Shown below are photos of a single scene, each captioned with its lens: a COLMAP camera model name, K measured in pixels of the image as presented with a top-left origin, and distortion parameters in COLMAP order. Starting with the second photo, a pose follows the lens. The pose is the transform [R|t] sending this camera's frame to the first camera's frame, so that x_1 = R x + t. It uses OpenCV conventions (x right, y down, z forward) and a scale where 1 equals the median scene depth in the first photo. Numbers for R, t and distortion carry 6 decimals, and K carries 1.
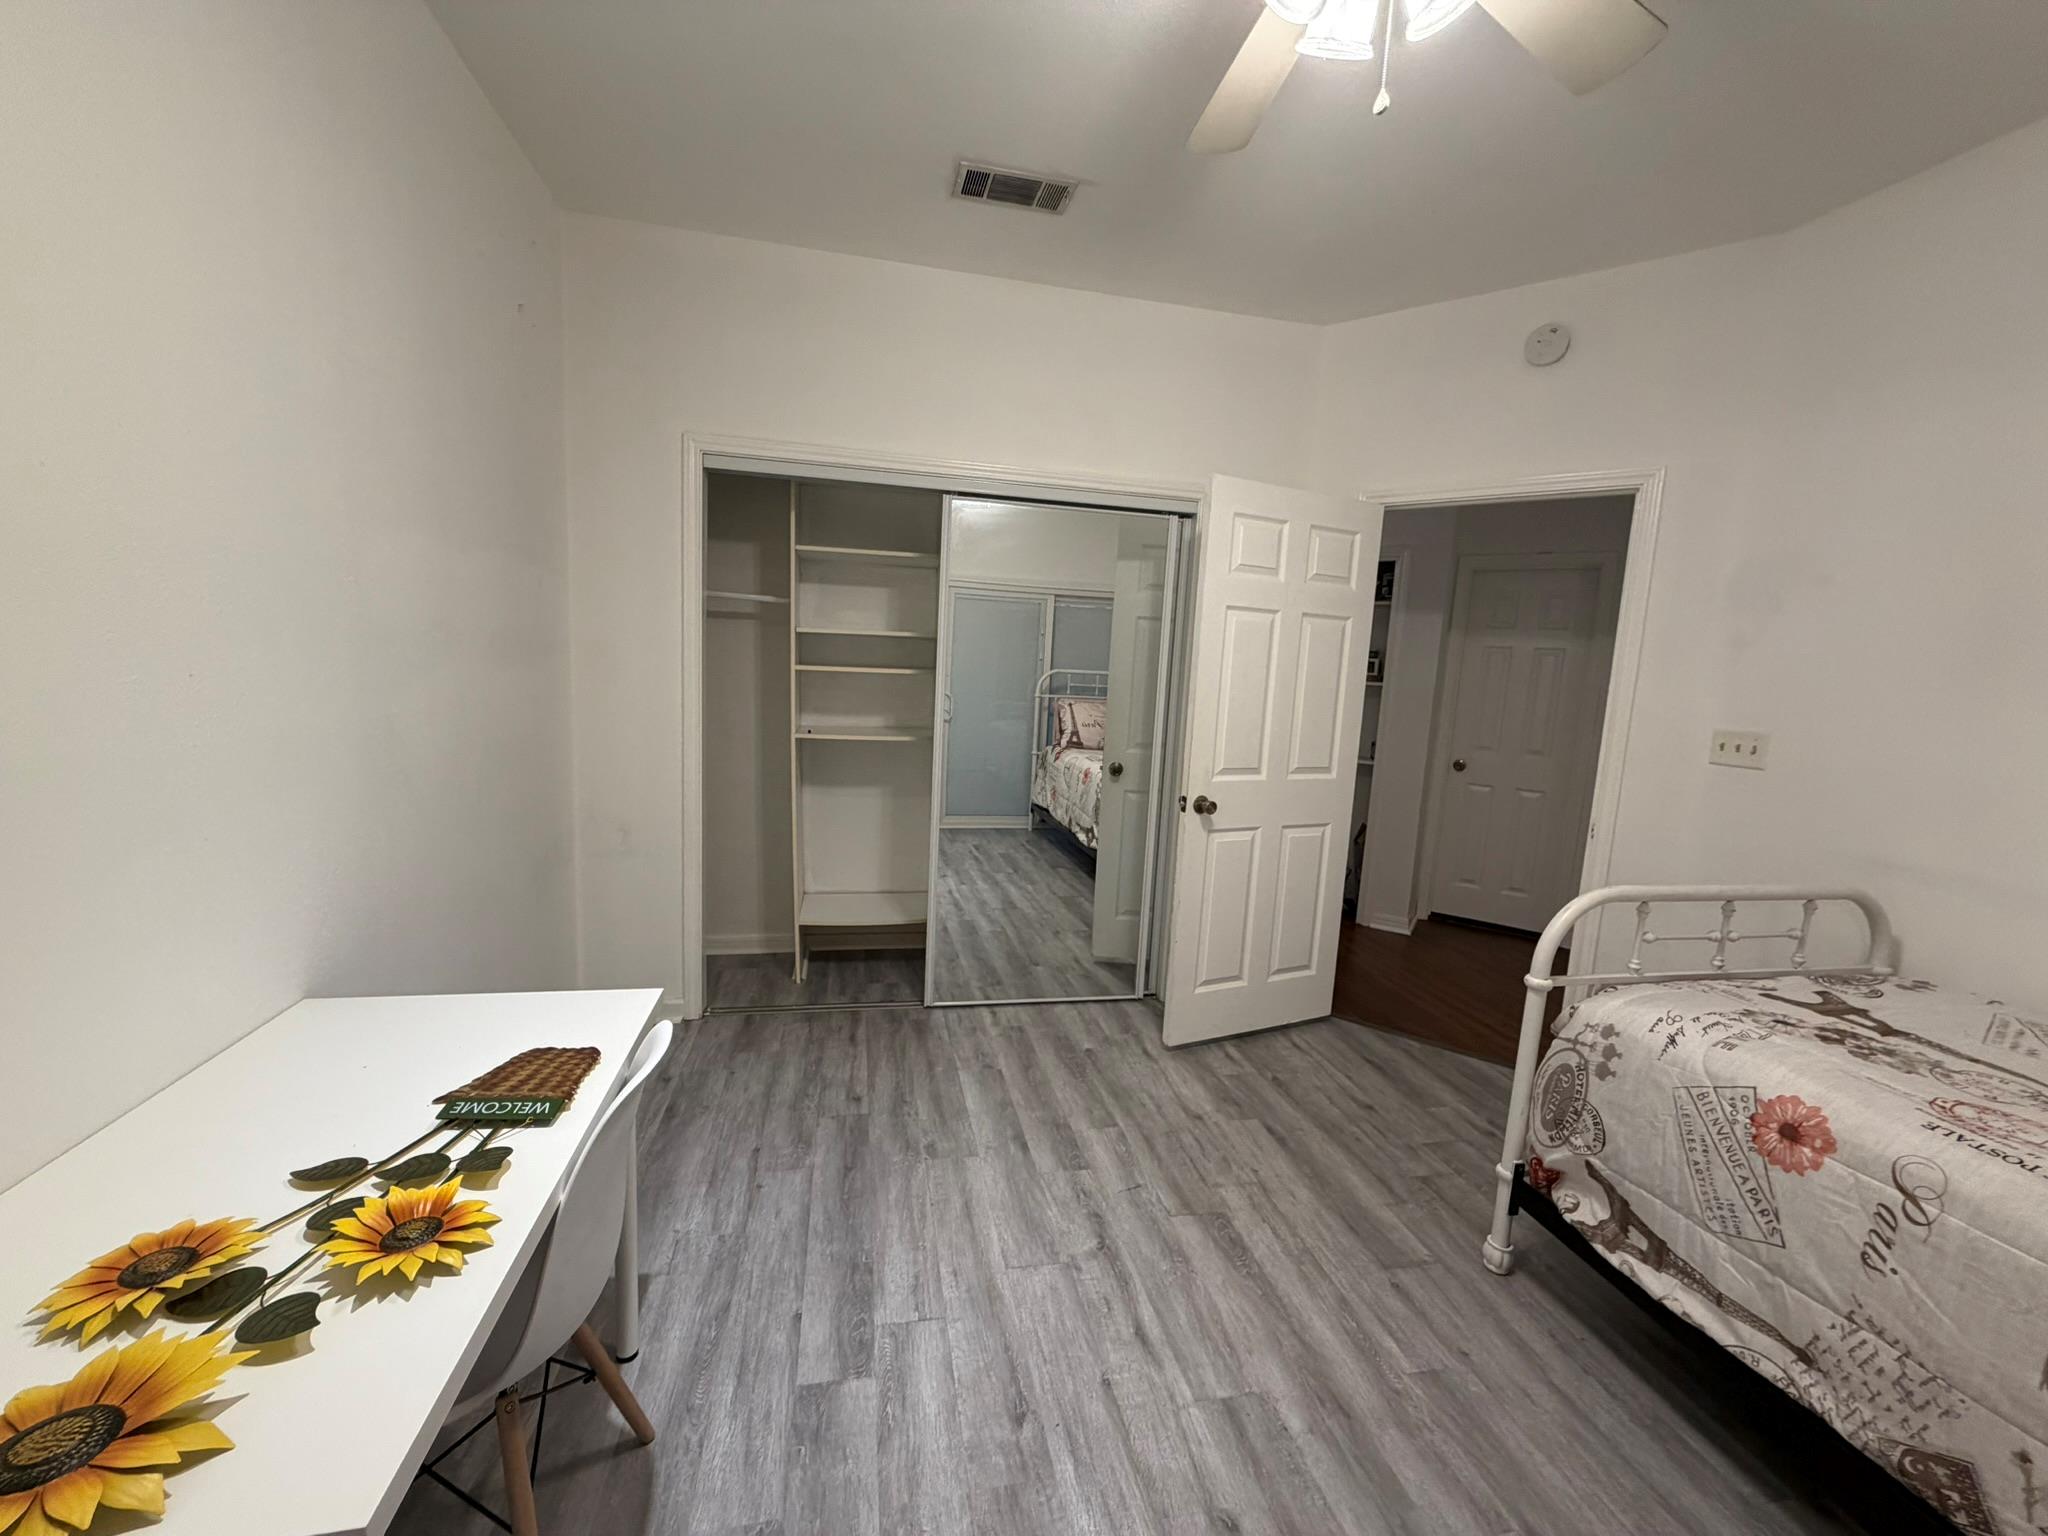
lens RADIAL K [[809.3, 0, 1021.1], [0, 809.3, 767.1], [0, 0, 1]] dist [-0.000990, -0.000457]
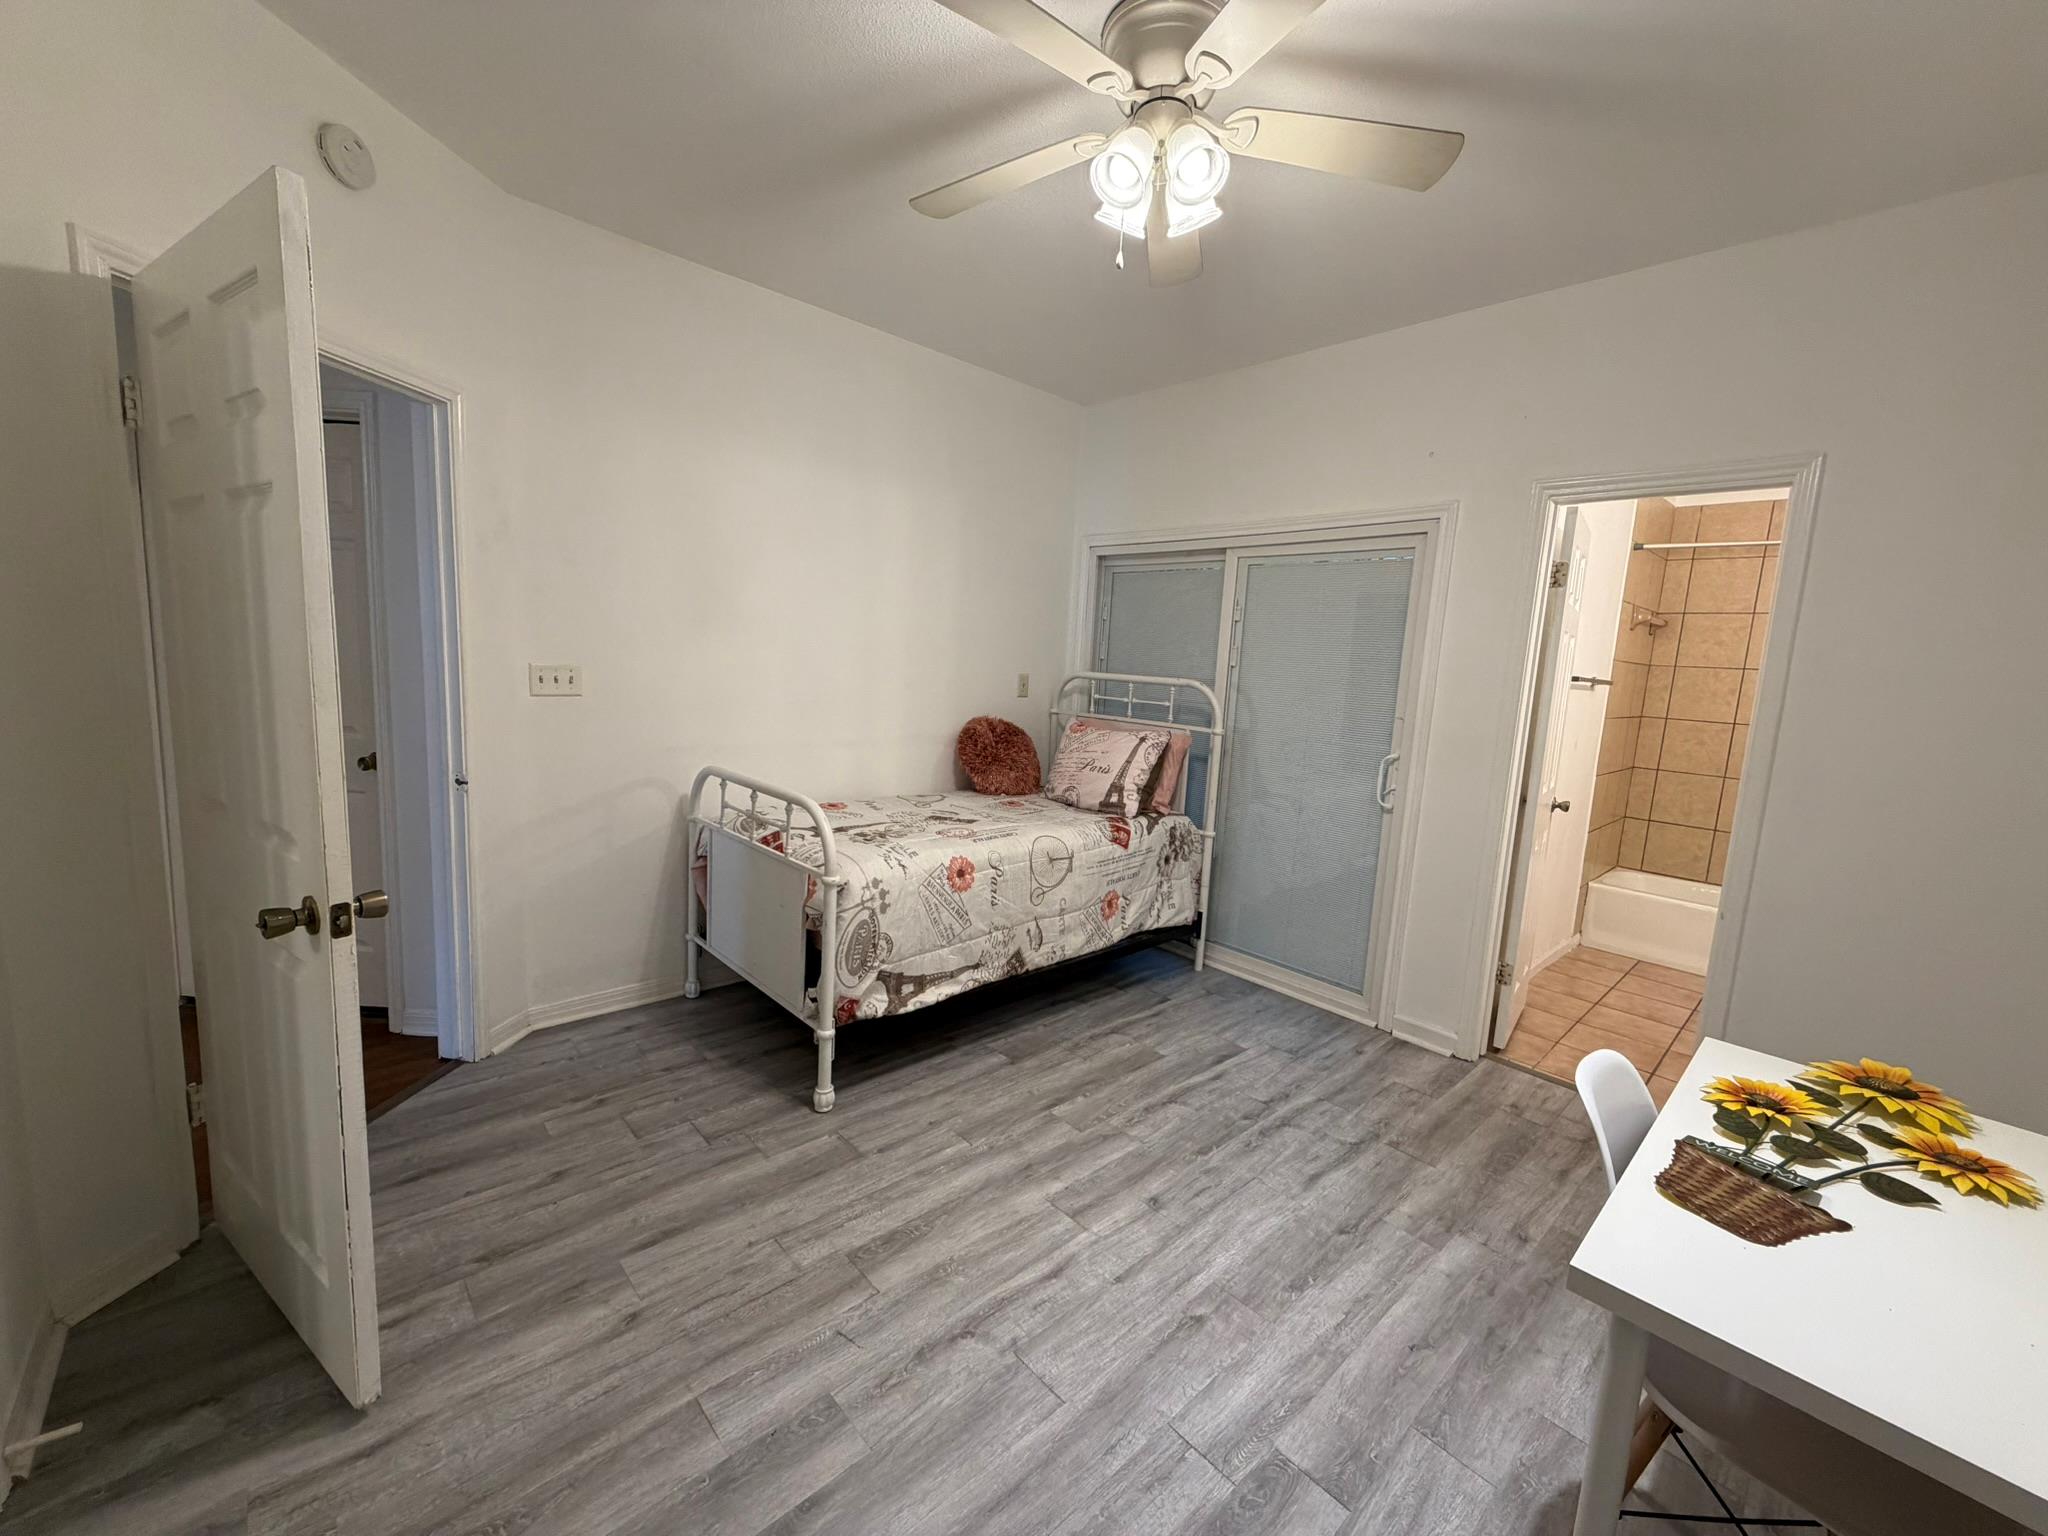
lens RADIAL K [[809.3, 0, 1021.1], [0, 809.3, 767.1], [0, 0, 1]] dist [-0.000990, -0.000457]
pose [[-0.508709, -0.195004, 0.838564, -0.638579], [0.031208, 0.969194, 0.244314, -0.243711], [-0.860373, 0.150454, -0.486952, 1.523056]]
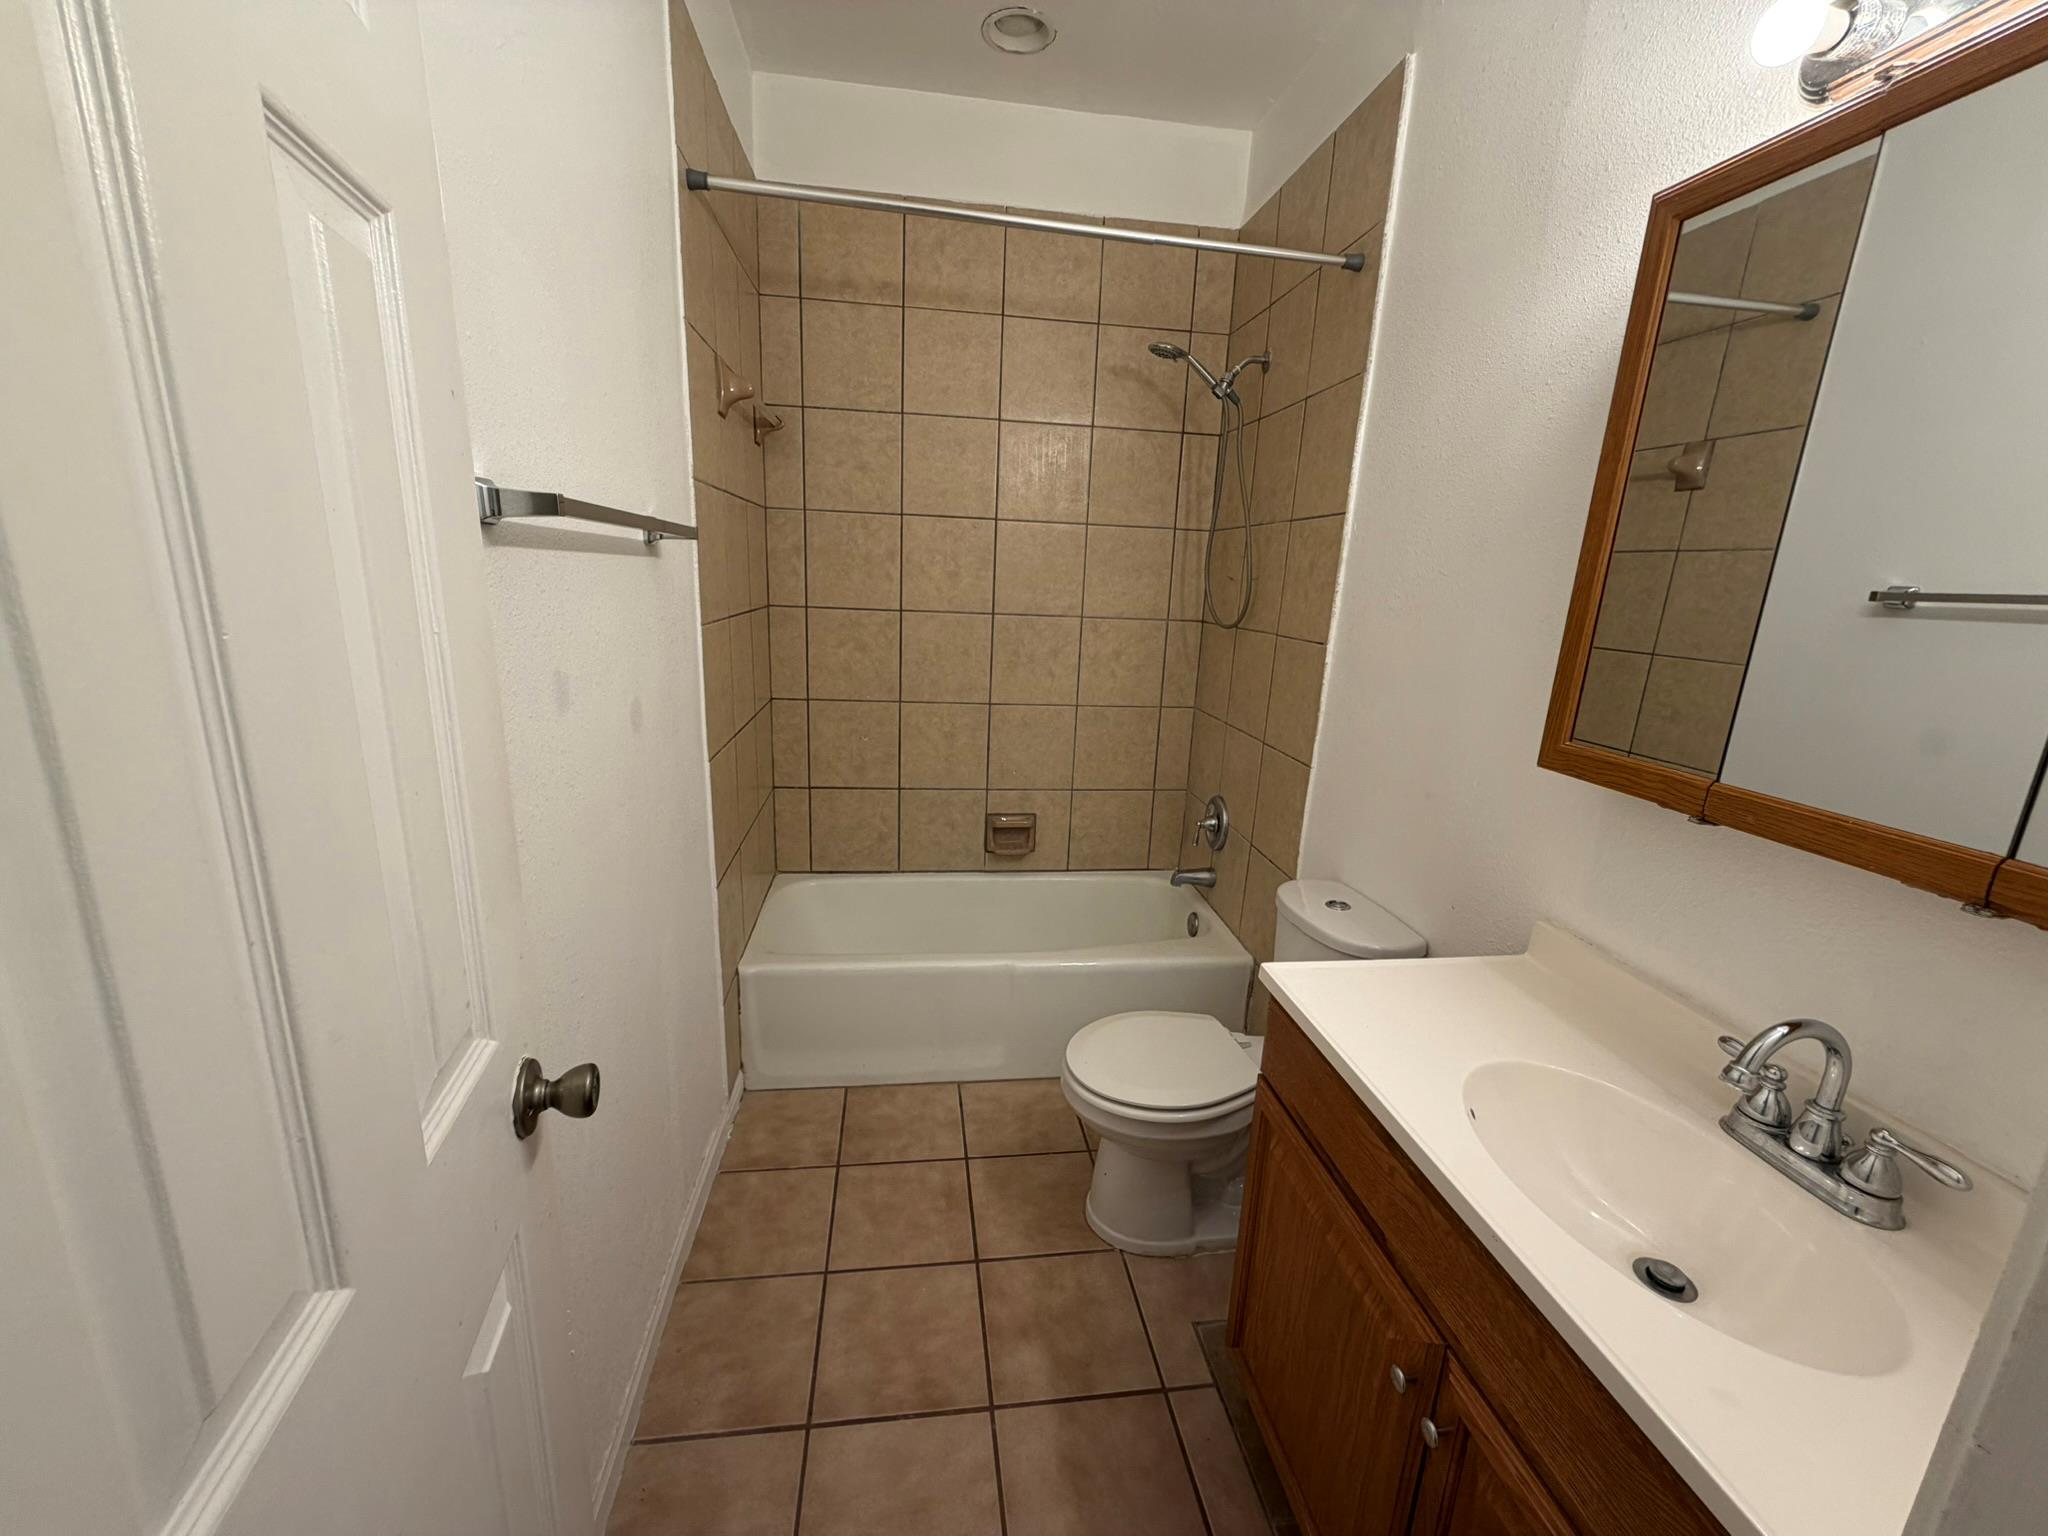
lens RADIAL K [[809.3, 0, 1021.1], [0, 809.3, 767.1], [0, 0, 1]] dist [-0.000990, -0.000457]
pose [[-0.993530, -0.104995, 0.043287, -0.252901], [-0.082514, 0.929262, 0.360087, -0.095203], [-0.078033, 0.354186, -0.931914, 0.586094]]
